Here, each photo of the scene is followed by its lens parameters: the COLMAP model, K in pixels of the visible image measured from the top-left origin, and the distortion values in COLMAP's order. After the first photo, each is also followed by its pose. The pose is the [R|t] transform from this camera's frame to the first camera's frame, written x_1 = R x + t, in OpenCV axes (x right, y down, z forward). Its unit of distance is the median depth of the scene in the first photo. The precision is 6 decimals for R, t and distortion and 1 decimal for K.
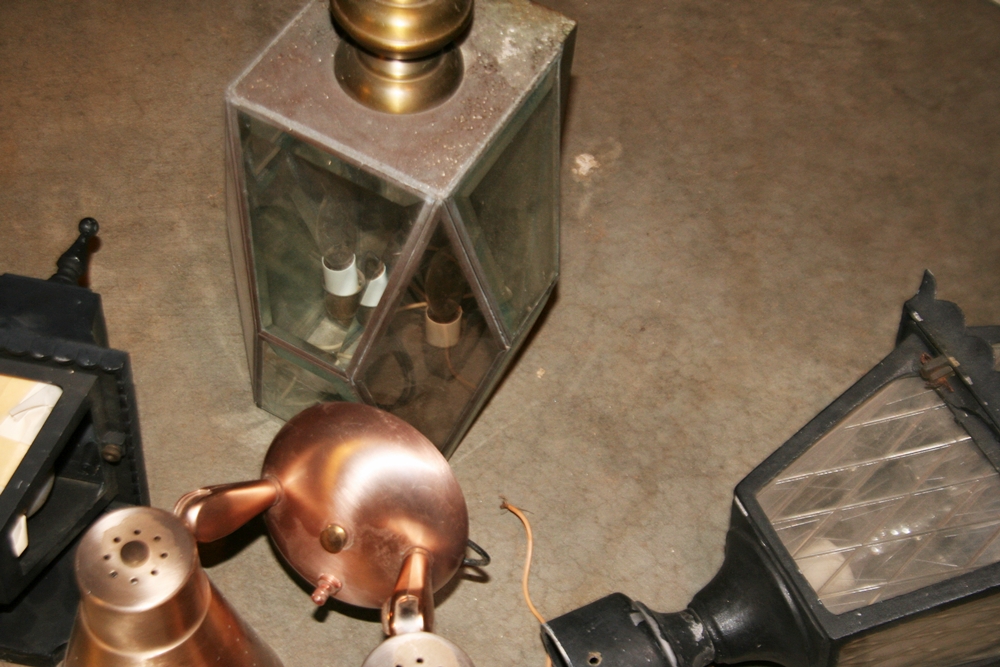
lens RADIAL K [[1589.0, 0, 500.9], [0, 1589.0, 321.8], [0, 0, 1]] dist [0.067174, 0.056534]
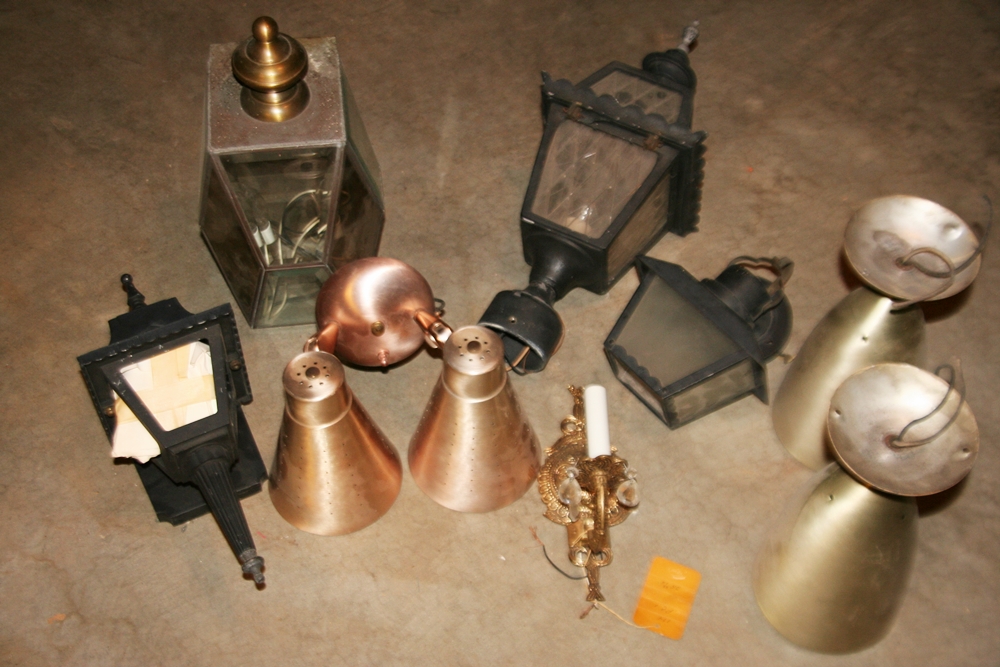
lens RADIAL K [[1386.0, 0, 484.8], [0, 1386.0, 318.6], [0, 0, 1]] dist [0.035270, 0.030623]
pose [[0.802653, -0.507781, 0.312899, -0.495175], [0.502683, 0.858272, 0.103337, 0.017703], [-0.321025, 0.074345, 0.944148, -0.584139]]
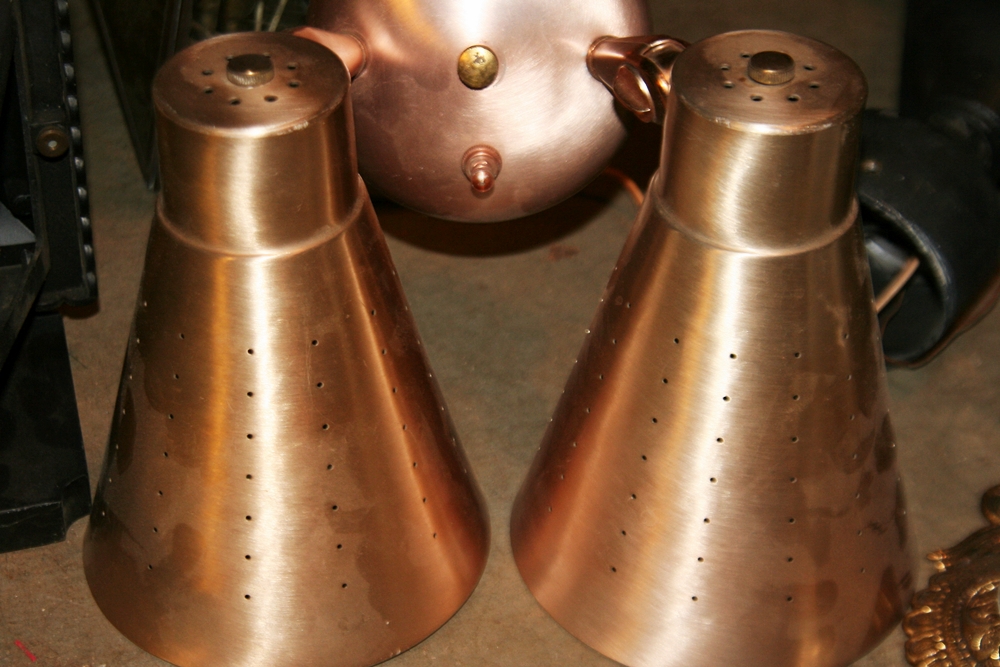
lens RADIAL K [[2116.3, 0, 474.6], [0, 2116.3, 335.2], [0, 0, 1]] dist [0.117608, 0.349475]
pose [[0.892735, -0.308969, 0.327967, -0.401554], [0.378633, 0.908983, -0.174319, 0.366703], [-0.244257, 0.279800, 0.928467, 0.232640]]
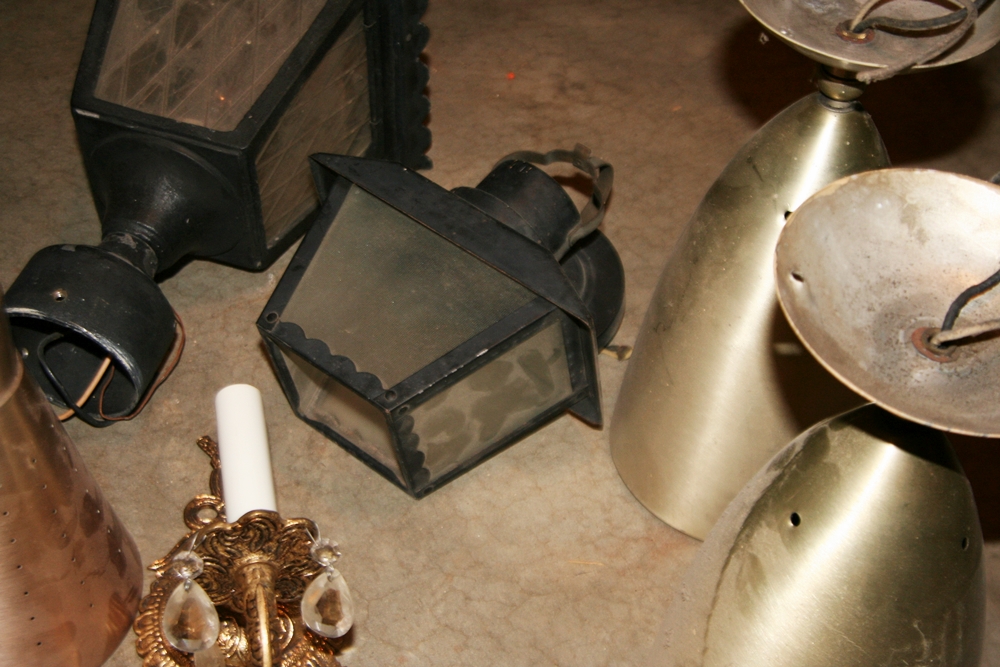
lens RADIAL K [[1589.0, 0, 500.9], [0, 1589.0, 321.8], [0, 0, 1]] dist [0.067174, 0.056534]
pose [[0.673076, -0.505914, 0.539462, -0.272572], [0.572101, 0.818422, 0.053728, 0.318695], [-0.468689, 0.272464, 0.840294, 0.112207]]
